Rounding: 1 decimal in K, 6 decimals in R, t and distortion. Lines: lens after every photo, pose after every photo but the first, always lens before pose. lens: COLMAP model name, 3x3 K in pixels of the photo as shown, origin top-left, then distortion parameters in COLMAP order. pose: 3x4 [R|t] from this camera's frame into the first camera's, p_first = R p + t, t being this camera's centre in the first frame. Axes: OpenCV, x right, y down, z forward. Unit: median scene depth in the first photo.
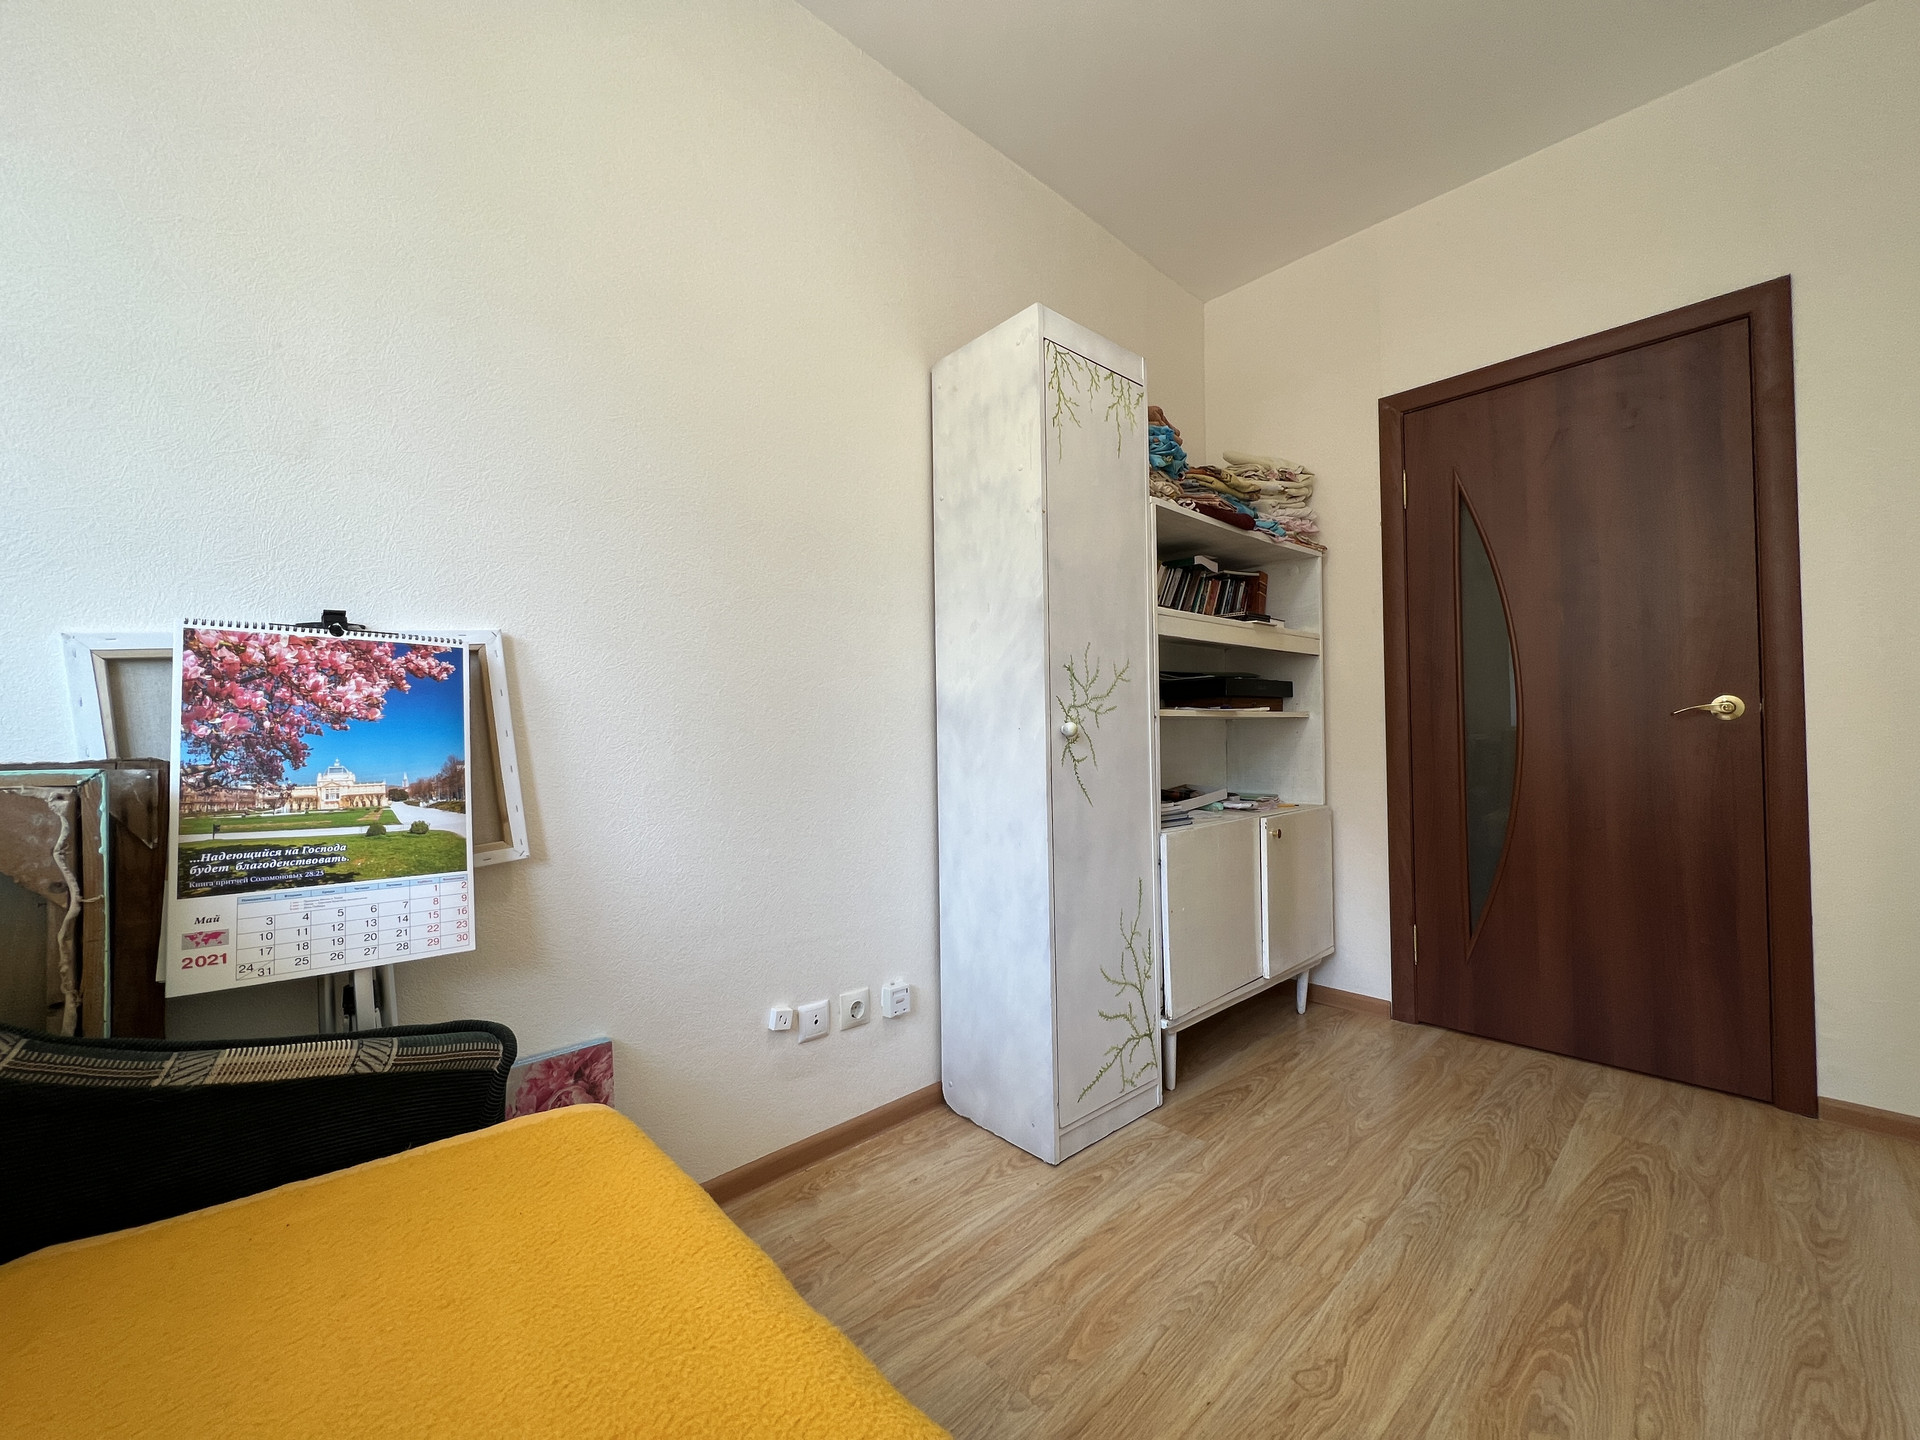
lens RADIAL K [[770.7, 0, 962.1], [0, 770.7, 724.3], [0, 0, 1]] dist [-0.002394, 0.000815]
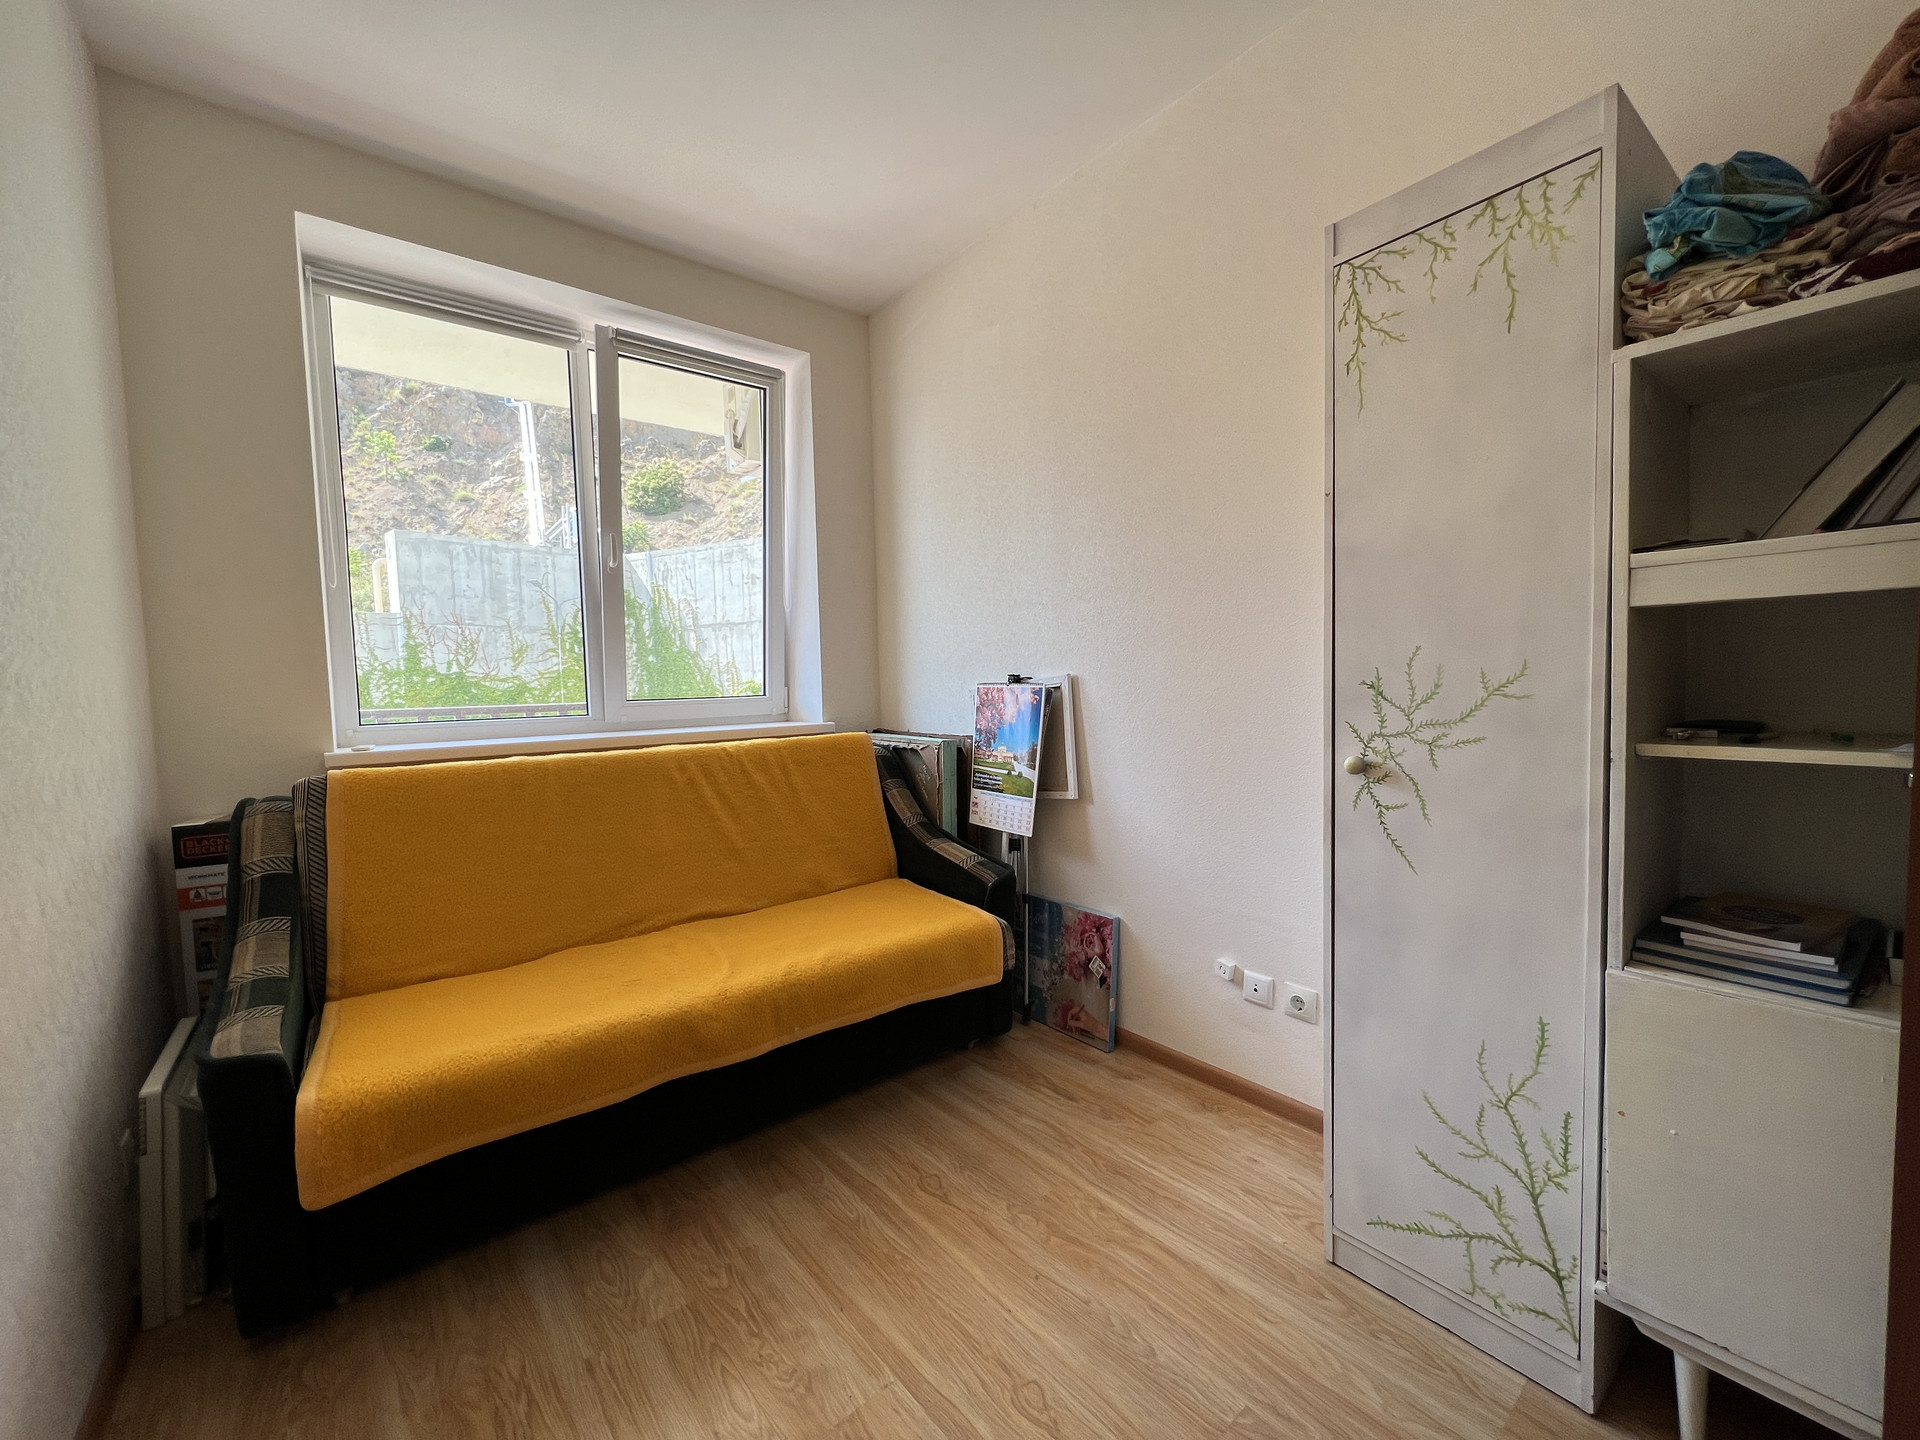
lens RADIAL K [[770.7, 0, 962.1], [0, 770.7, 724.3], [0, 0, 1]] dist [-0.002394, 0.000815]
pose [[-0.070195, 0.073839, -0.994797, 0.943574], [0.044948, 0.996478, 0.070792, -0.108024], [0.996520, -0.039745, -0.073266, 0.655482]]
